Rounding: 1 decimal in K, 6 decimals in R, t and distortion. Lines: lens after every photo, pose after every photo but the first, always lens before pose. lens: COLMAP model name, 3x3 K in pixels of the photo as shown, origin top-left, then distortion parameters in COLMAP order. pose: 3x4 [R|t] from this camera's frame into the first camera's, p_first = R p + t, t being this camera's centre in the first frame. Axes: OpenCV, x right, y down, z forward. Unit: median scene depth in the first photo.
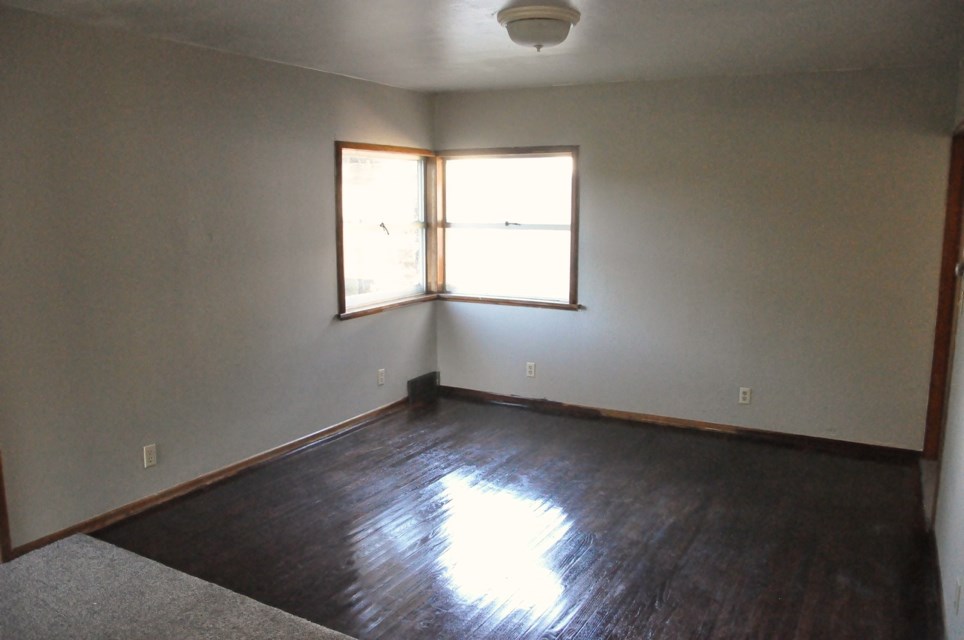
lens RADIAL K [[760.1, 0, 482.0], [0, 760.1, 320.0], [0, 0, 1]] dist [-0.075404, 0.001680]
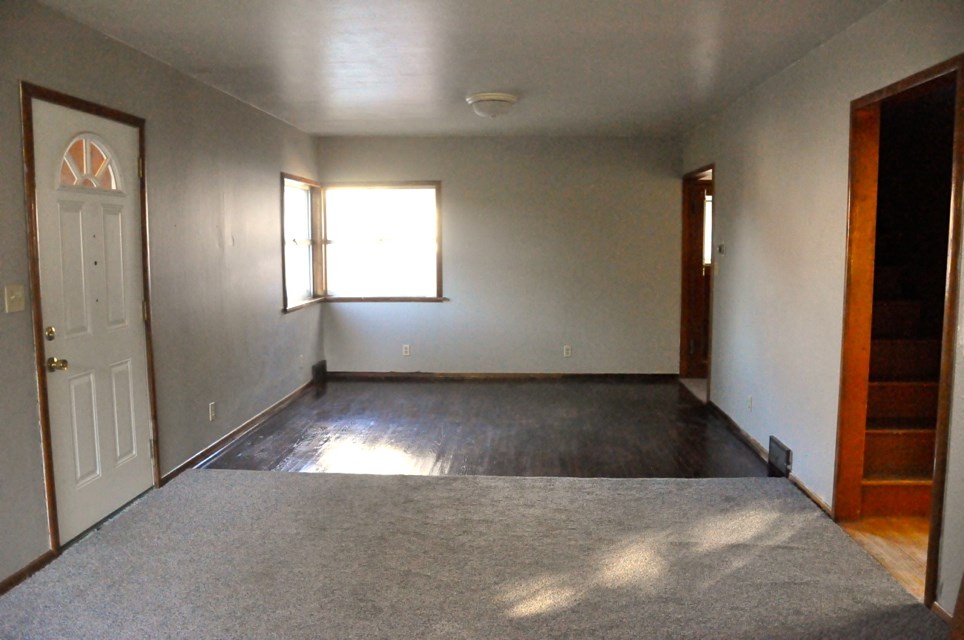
lens RADIAL K [[760.1, 0, 482.0], [0, 760.1, 320.0], [0, 0, 1]] dist [-0.075404, 0.001680]
pose [[0.907702, -0.050135, 0.416610, -0.363995], [0.072631, 0.996623, -0.038314, 0.073902], [-0.413282, 0.065037, 0.908278, -0.249277]]
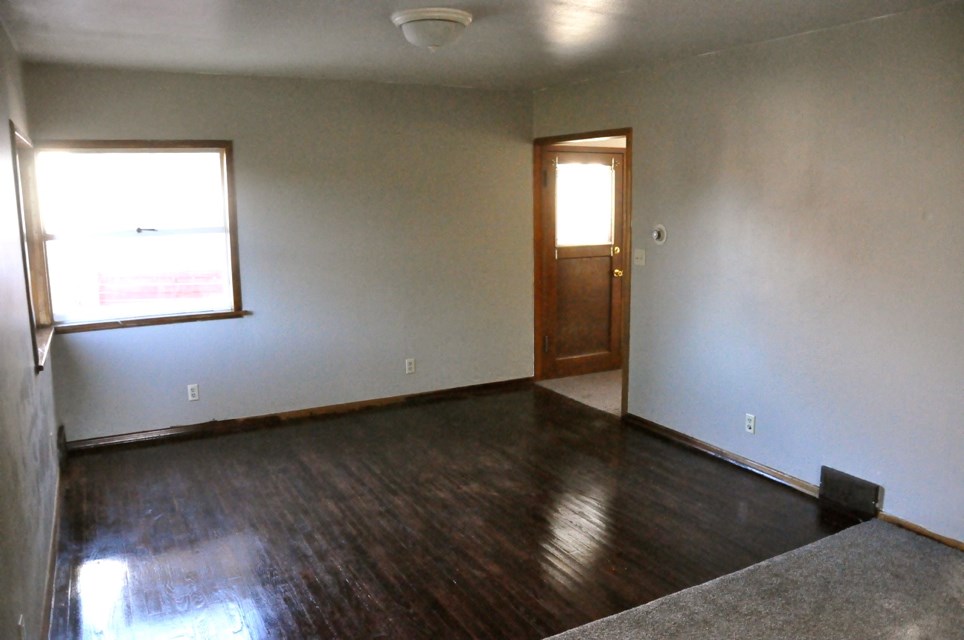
lens RADIAL K [[746.9, 0, 480.1], [0, 746.9, 328.9], [0, 0, 1]] dist [-0.109281, 0.000631]
pose [[0.550456, -0.159435, 0.819499, -0.445757], [0.143596, 0.985048, 0.095189, -0.041326], [-0.822422, 0.065279, 0.565120, 0.236547]]
